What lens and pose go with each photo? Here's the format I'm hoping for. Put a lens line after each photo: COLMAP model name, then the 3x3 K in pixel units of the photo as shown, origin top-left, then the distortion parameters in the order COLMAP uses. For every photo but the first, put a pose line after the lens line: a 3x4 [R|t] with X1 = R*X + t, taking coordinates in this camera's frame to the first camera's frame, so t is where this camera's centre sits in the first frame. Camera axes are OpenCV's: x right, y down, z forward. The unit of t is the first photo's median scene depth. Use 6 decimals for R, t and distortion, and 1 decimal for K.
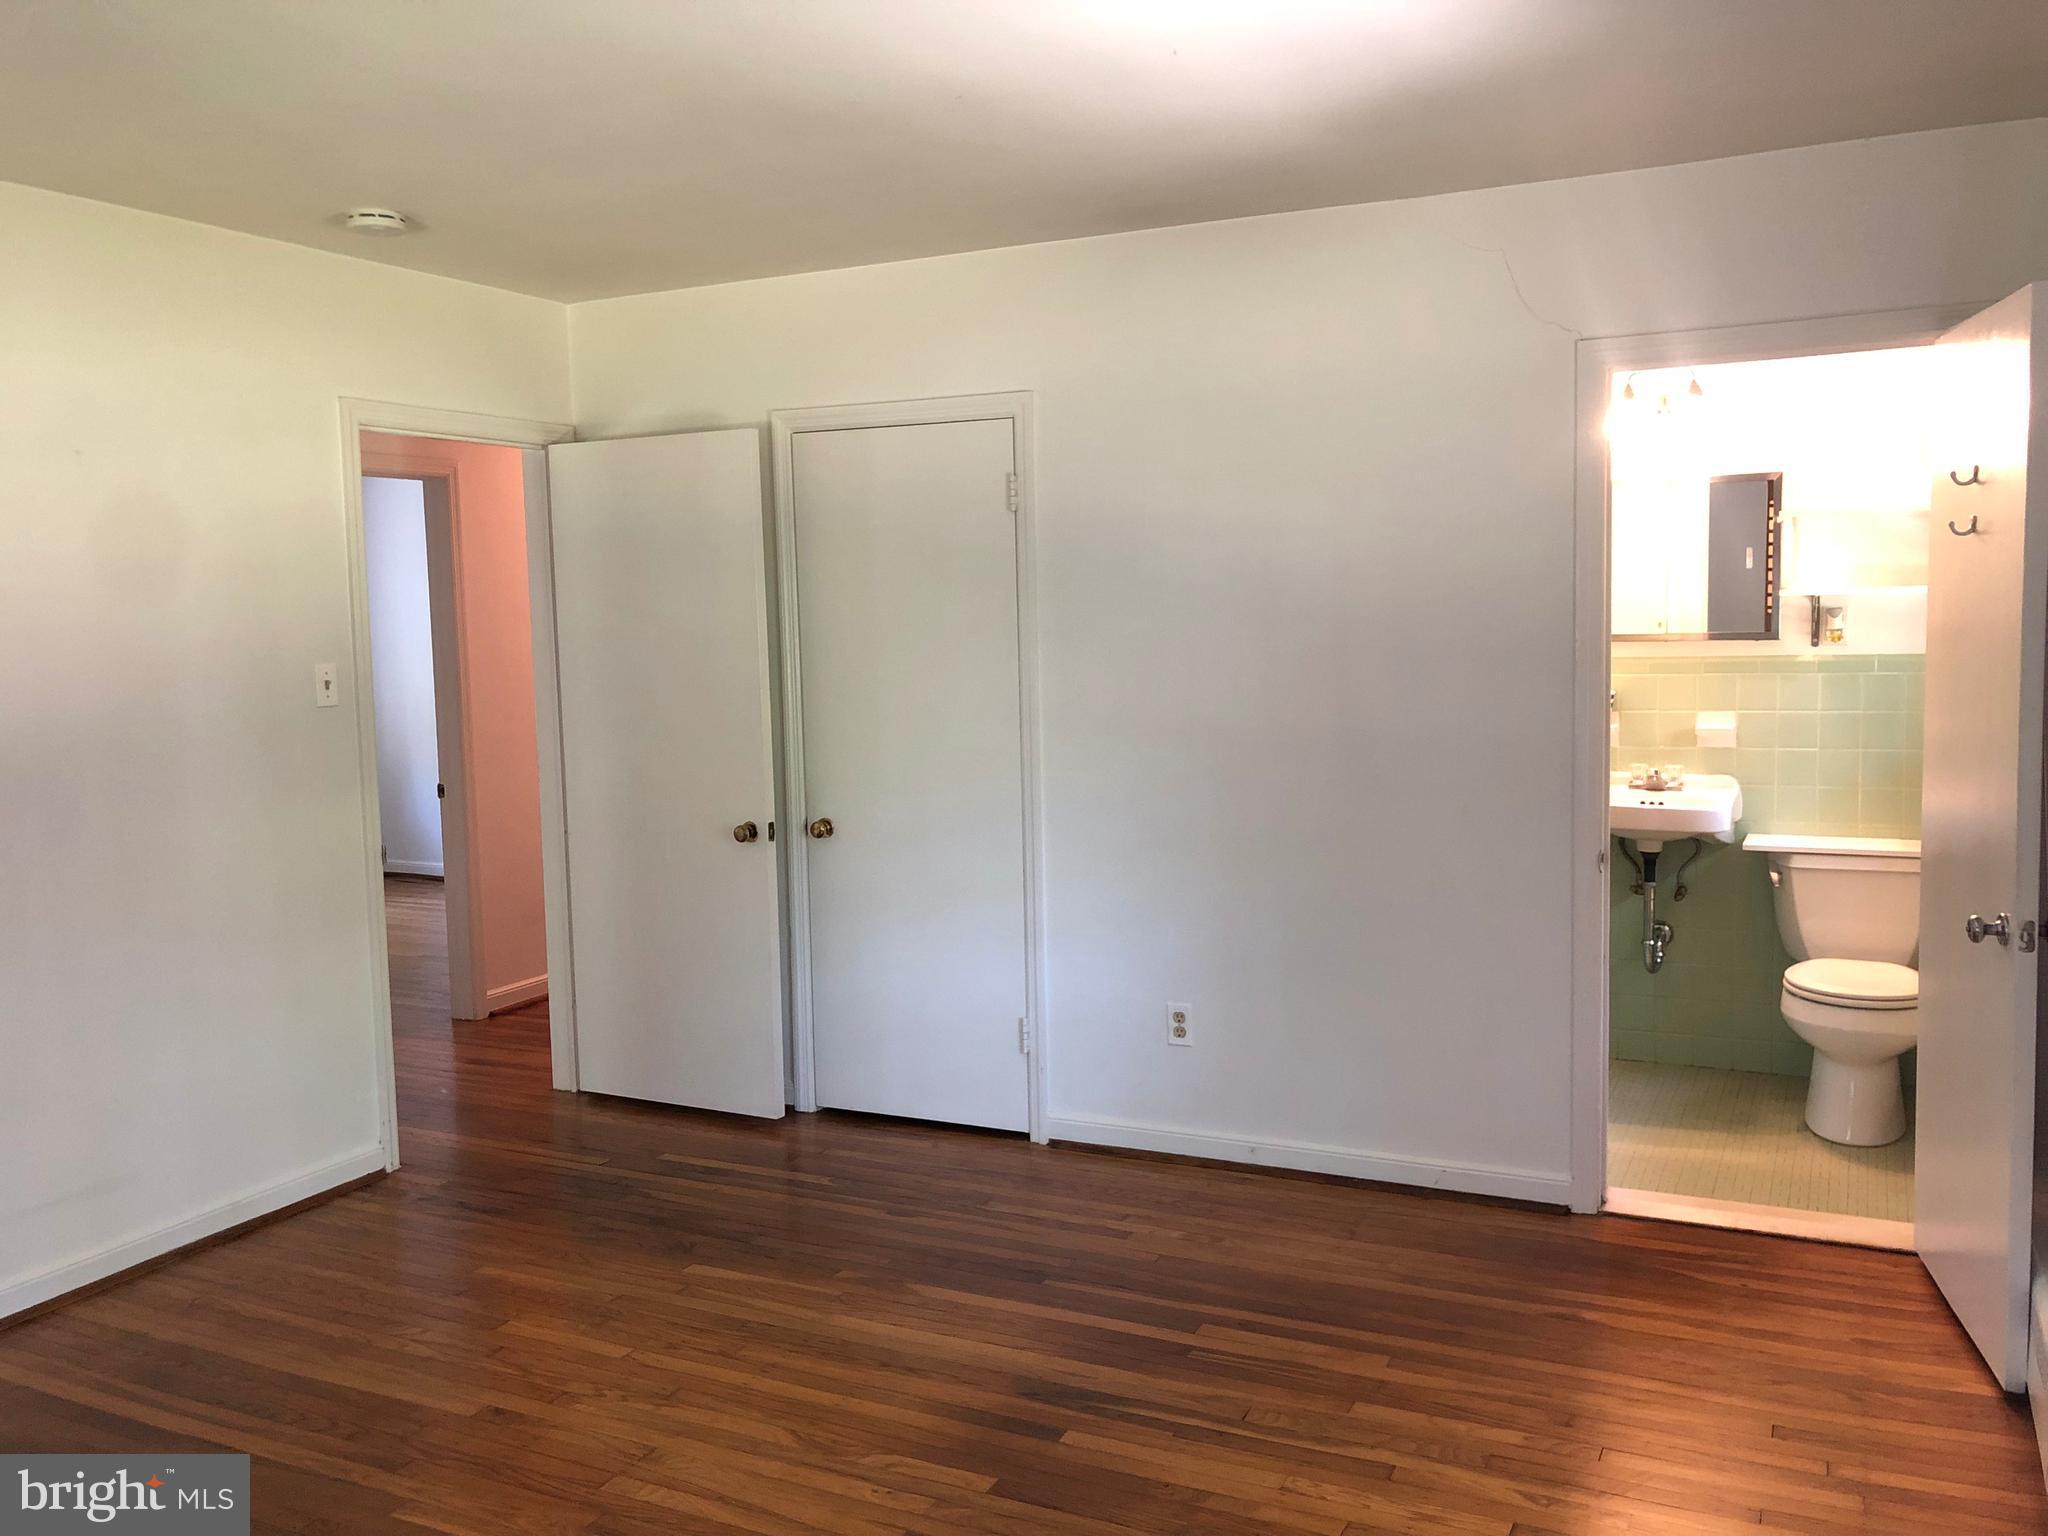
lens RADIAL K [[1640.1, 0, 1024.0], [0, 1640.1, 768.0], [0, 0, 1]] dist [-0.002397, -0.007570]
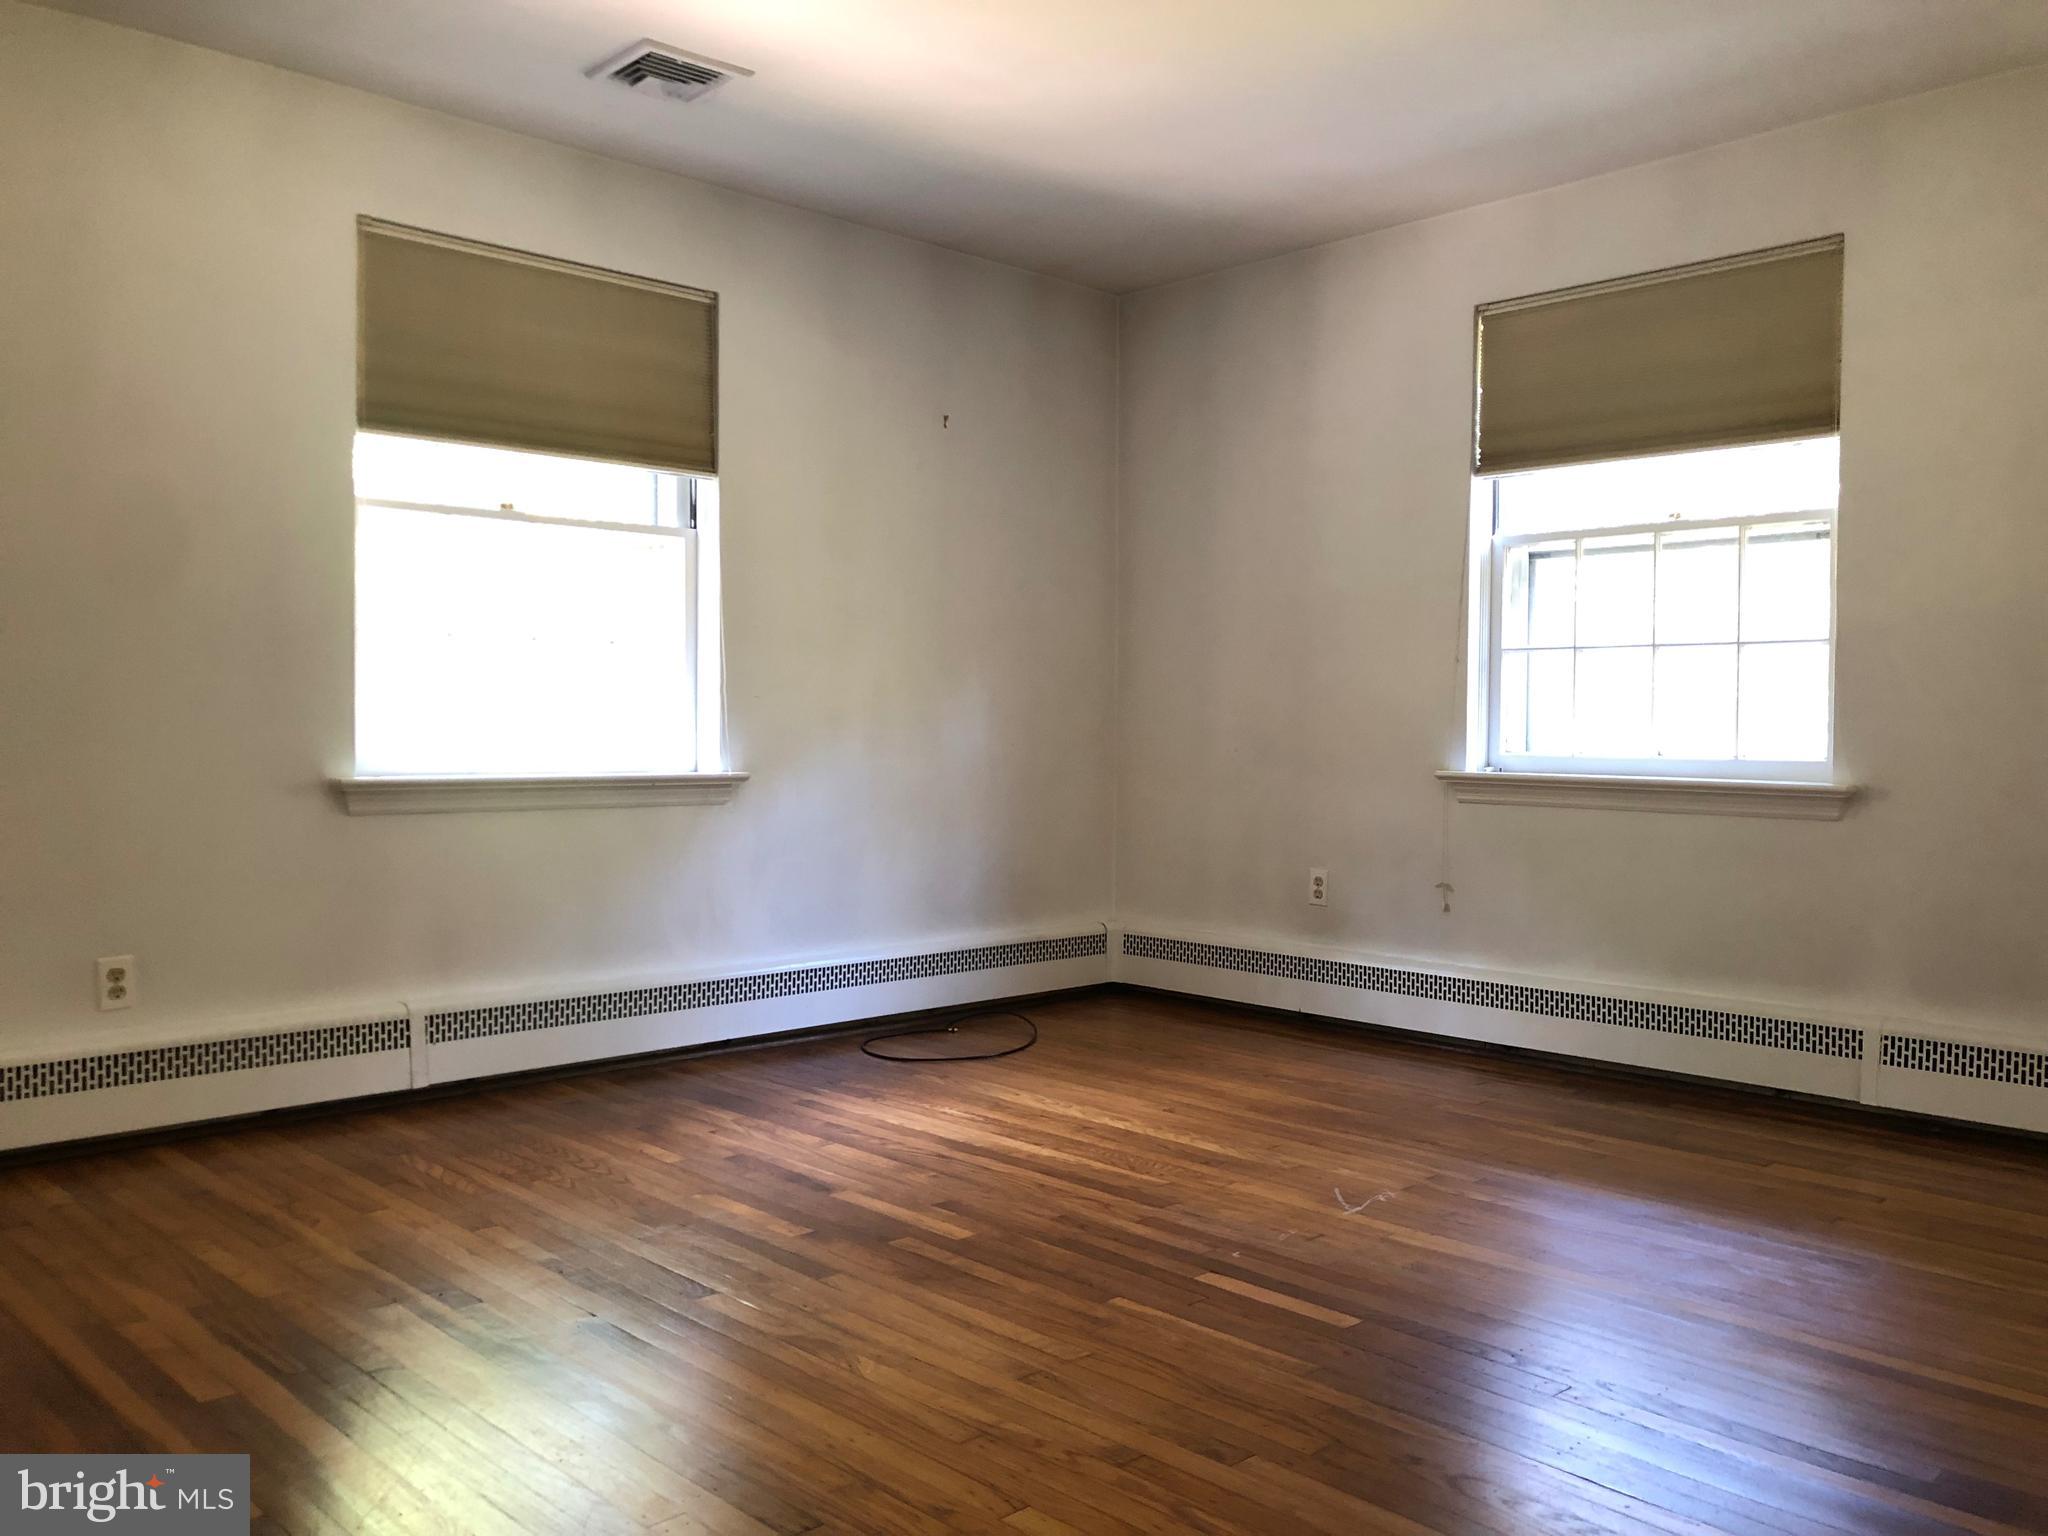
lens RADIAL K [[1640.1, 0, 1024.0], [0, 1640.1, 768.0], [0, 0, 1]] dist [-0.002397, -0.007570]
pose [[-0.936210, 0.009968, 0.351300, -0.460222], [0.051786, 0.992599, 0.109845, 0.026145], [-0.347605, 0.121030, -0.929797, 1.532410]]
